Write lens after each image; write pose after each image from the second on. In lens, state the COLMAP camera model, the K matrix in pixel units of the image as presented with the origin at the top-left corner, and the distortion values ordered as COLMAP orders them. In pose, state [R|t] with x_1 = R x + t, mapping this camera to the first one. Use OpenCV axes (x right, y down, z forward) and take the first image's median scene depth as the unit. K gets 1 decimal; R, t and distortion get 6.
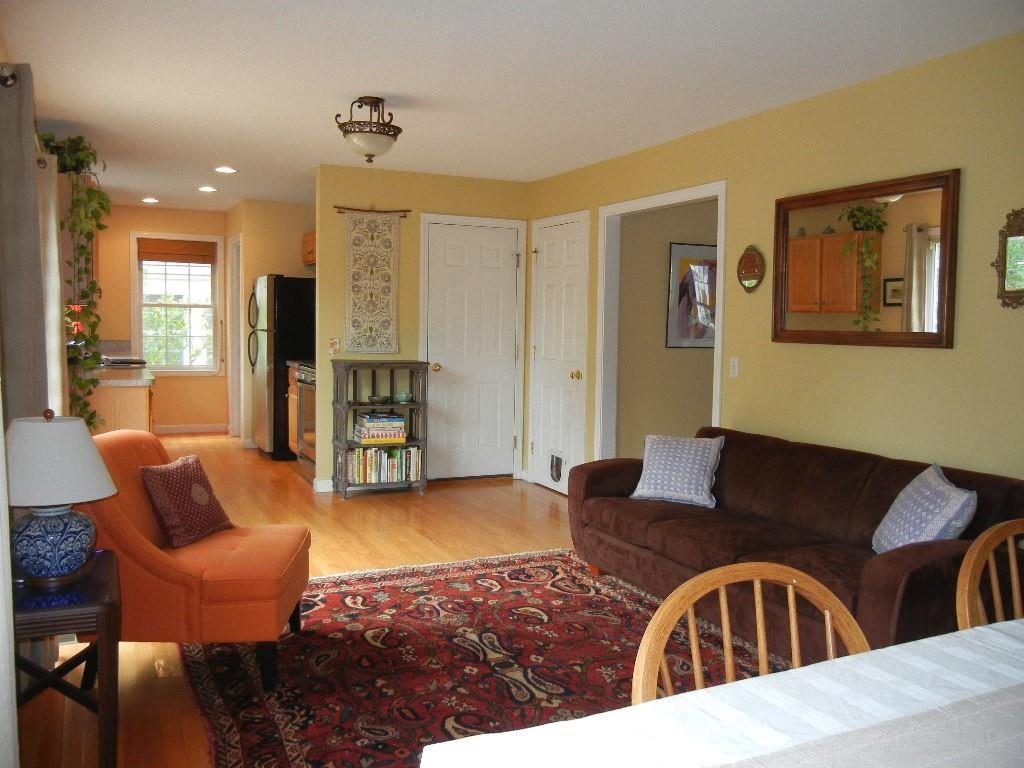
lens RADIAL K [[868.4, 0, 508.6], [0, 868.4, 380.6], [0, 0, 1]] dist [-0.012629, 0.013462]
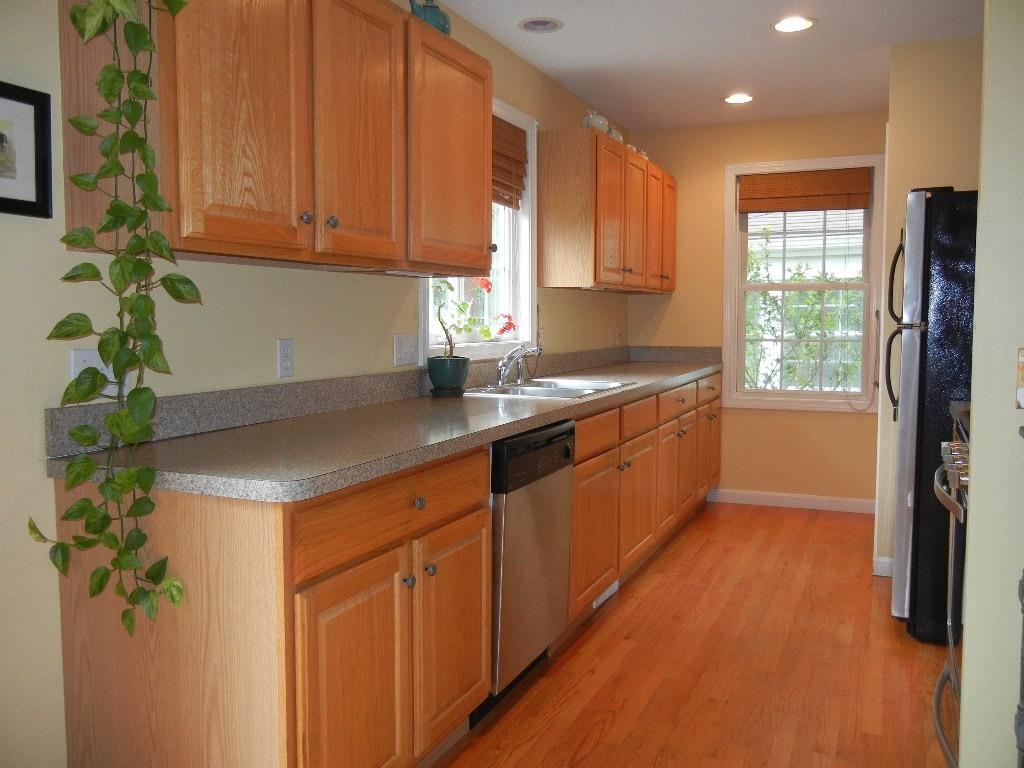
lens RADIAL K [[814.8, 0, 526.7], [0, 814.8, 380.2], [0, 0, 1]] dist [-0.011678, 0.004777]
pose [[0.641573, 0.039310, -0.766054, -0.087623], [-0.040574, 0.999027, 0.017285, -0.027846], [0.765989, 0.019992, 0.642543, 0.541864]]
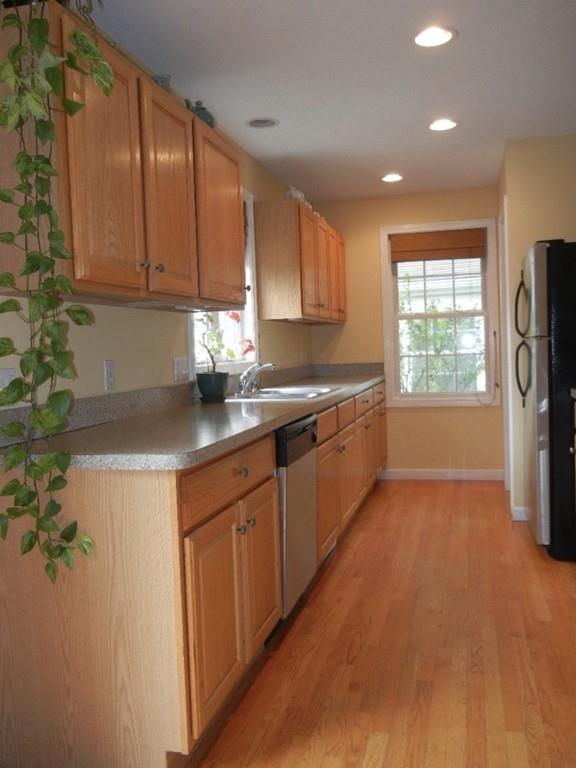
lens RADIAL K [[651.3, 0, 288.0], [0, 651.3, 384.0], [0, 0, 1]] dist [-0.012629, 0.013462]
pose [[0.749953, -0.010934, -0.661401, -0.102573], [0.004538, 0.999925, -0.011385, -0.019902], [0.661475, 0.005536, 0.749946, 0.495786]]
